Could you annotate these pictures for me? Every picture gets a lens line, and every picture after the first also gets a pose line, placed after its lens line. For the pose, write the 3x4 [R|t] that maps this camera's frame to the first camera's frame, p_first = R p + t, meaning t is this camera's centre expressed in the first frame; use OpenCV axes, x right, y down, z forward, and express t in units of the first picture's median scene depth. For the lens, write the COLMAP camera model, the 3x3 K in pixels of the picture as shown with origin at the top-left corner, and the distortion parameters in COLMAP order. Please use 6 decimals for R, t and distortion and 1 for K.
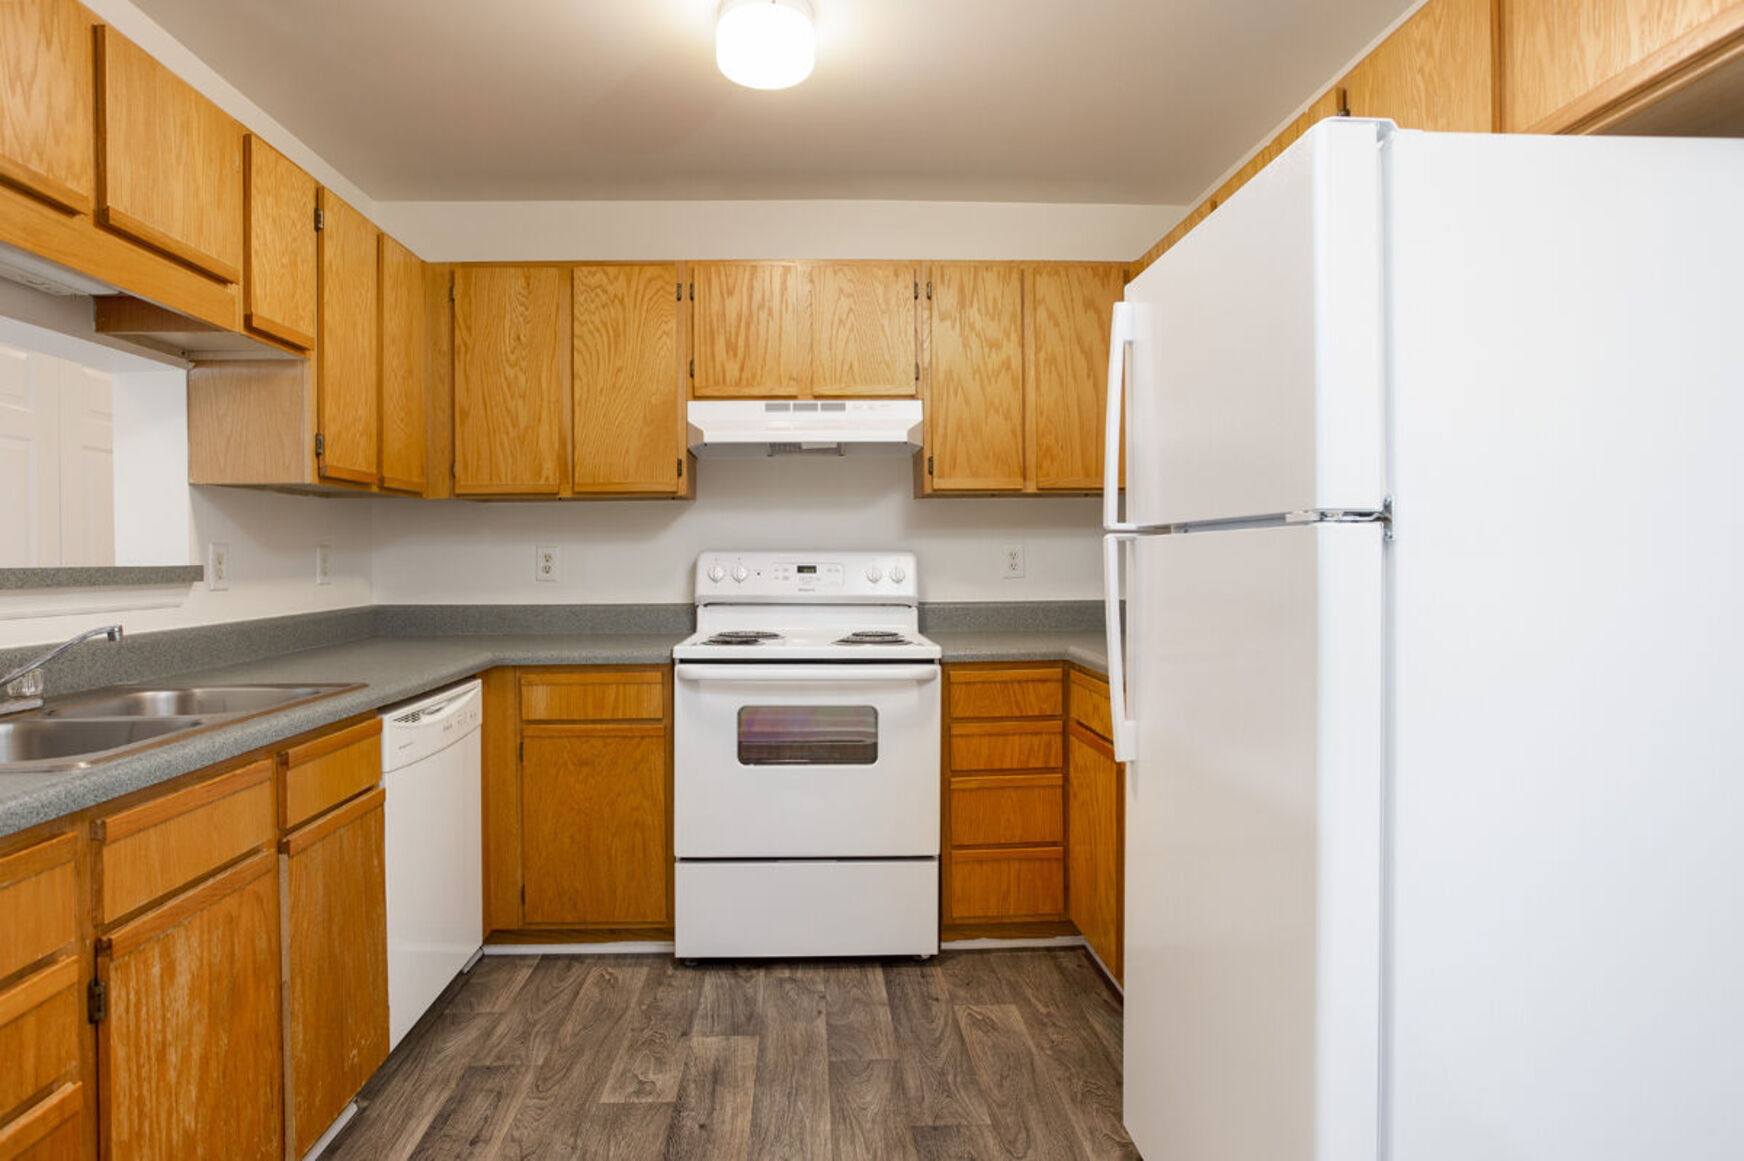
lens RADIAL K [[952.8, 0, 835.5], [0, 952.8, 558.3], [0, 0, 1]] dist [-0.051152, 0.026935]
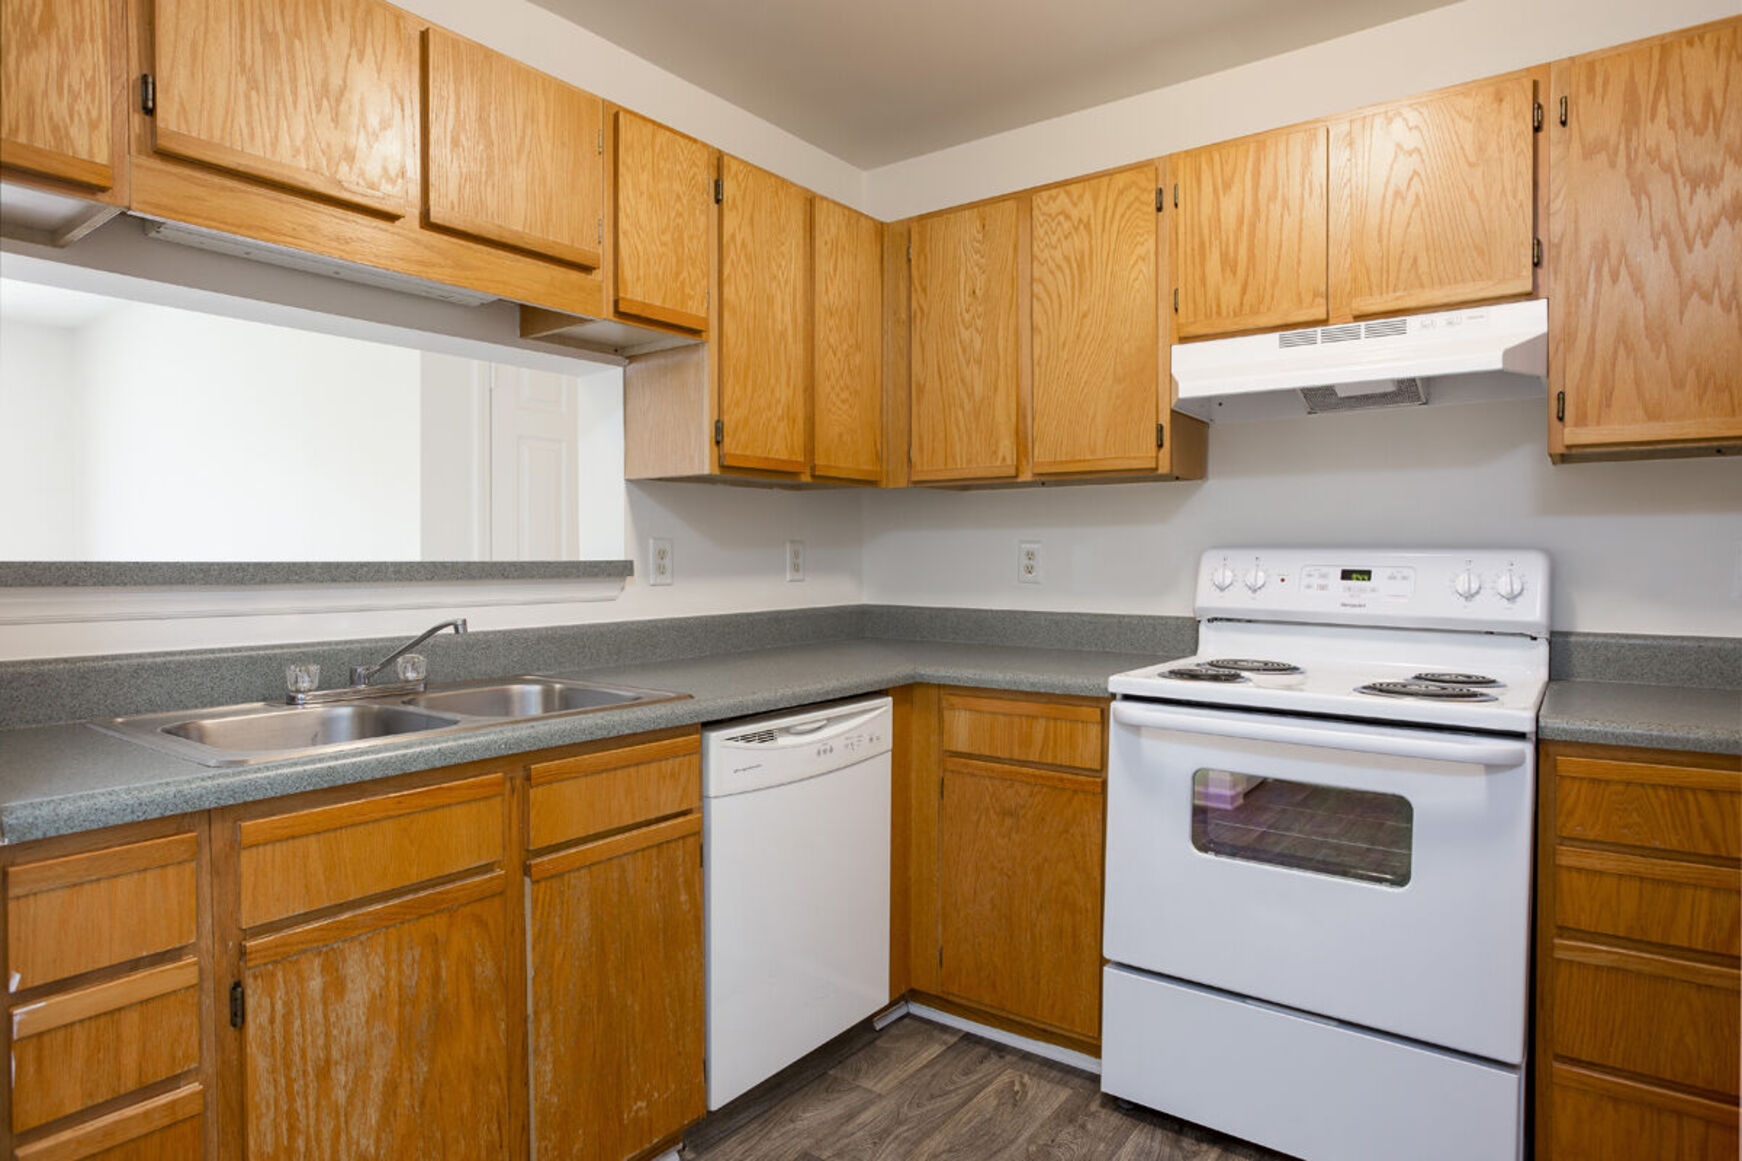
lens RADIAL K [[1006.8, 0, 873.6], [0, 1006.8, 573.7], [0, 0, 1]] dist [-0.051438, 0.035242]
pose [[0.785253, 0.018603, -0.618896, 0.168996], [-0.006618, 0.999744, 0.021653, -0.002839], [0.619140, -0.012908, 0.785175, 0.274421]]
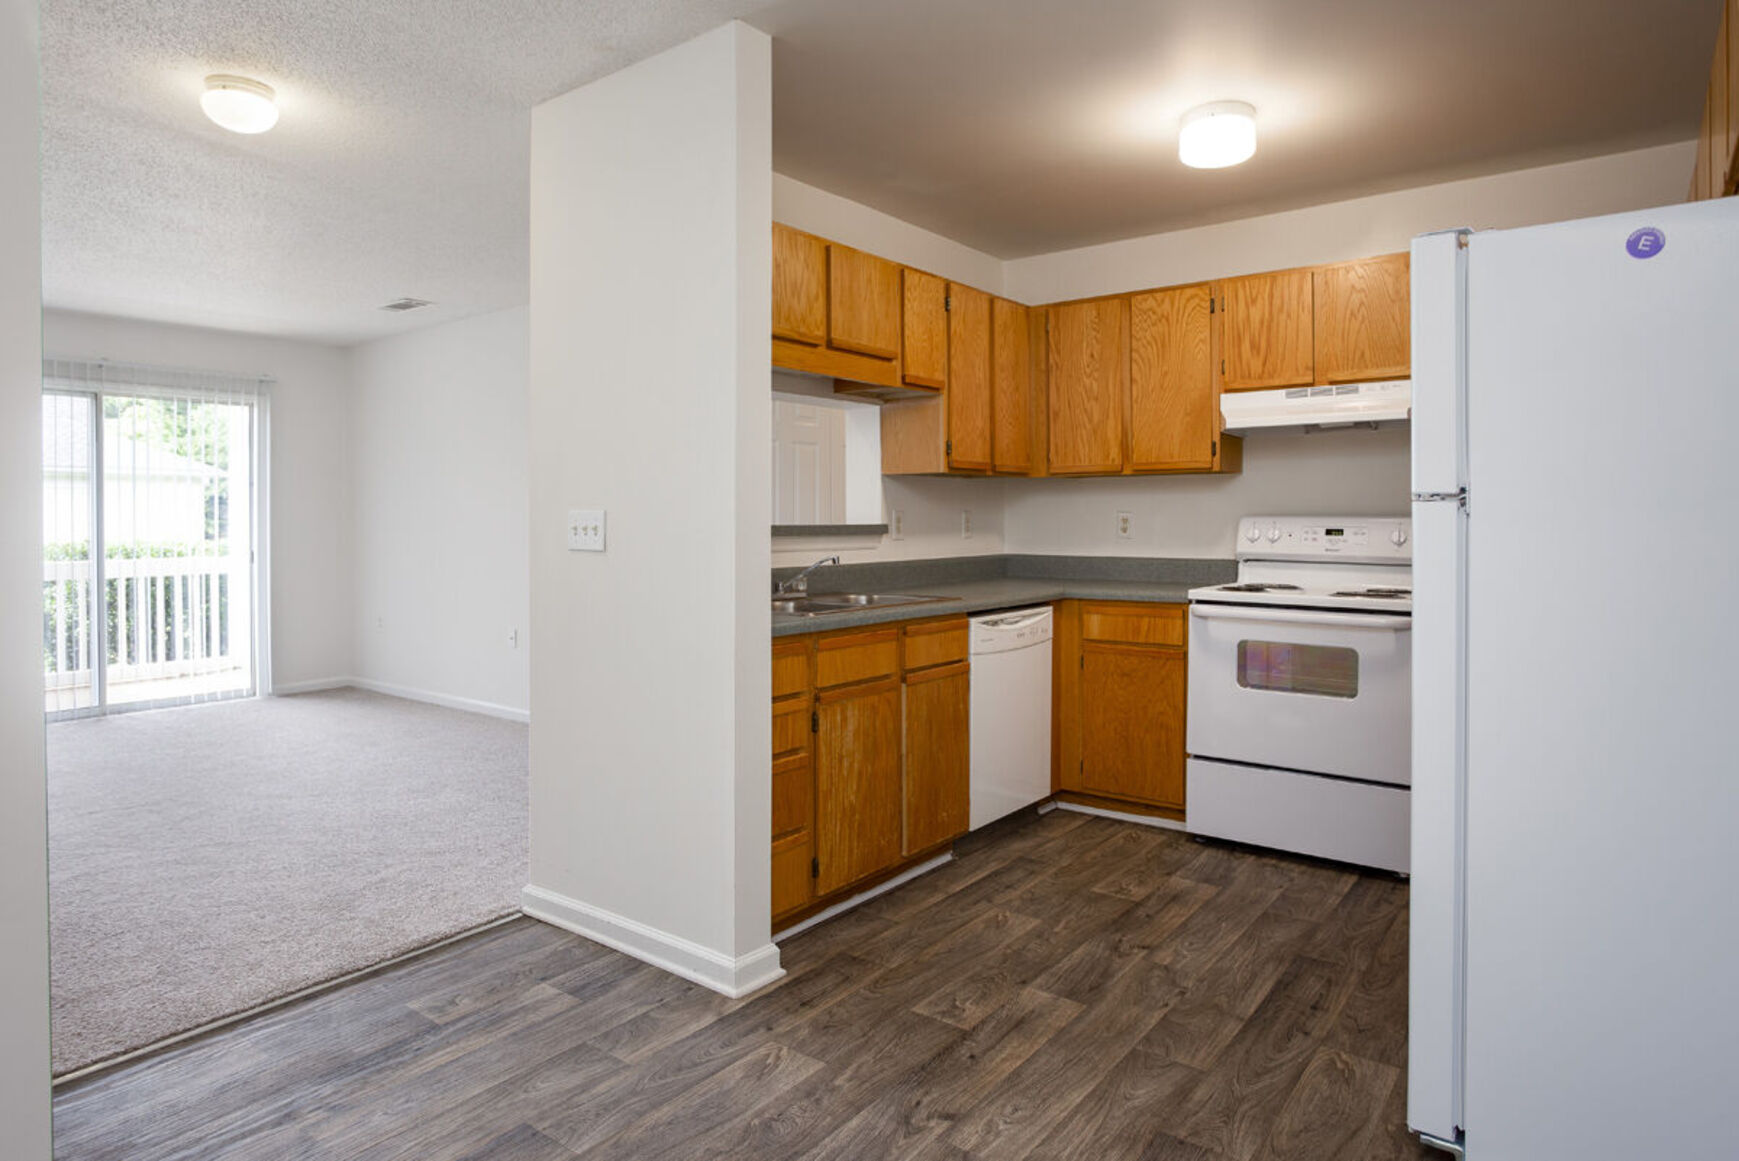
lens RADIAL K [[1038.1, 0, 844.9], [0, 1038.1, 509.8], [0, 0, 1]] dist [-0.031728, 0.000269]
pose [[0.761455, 0.000247, -0.648218, 0.388547], [-0.004910, 0.999973, -0.005388, -0.006678], [0.648199, 0.007286, 0.761436, -0.377767]]
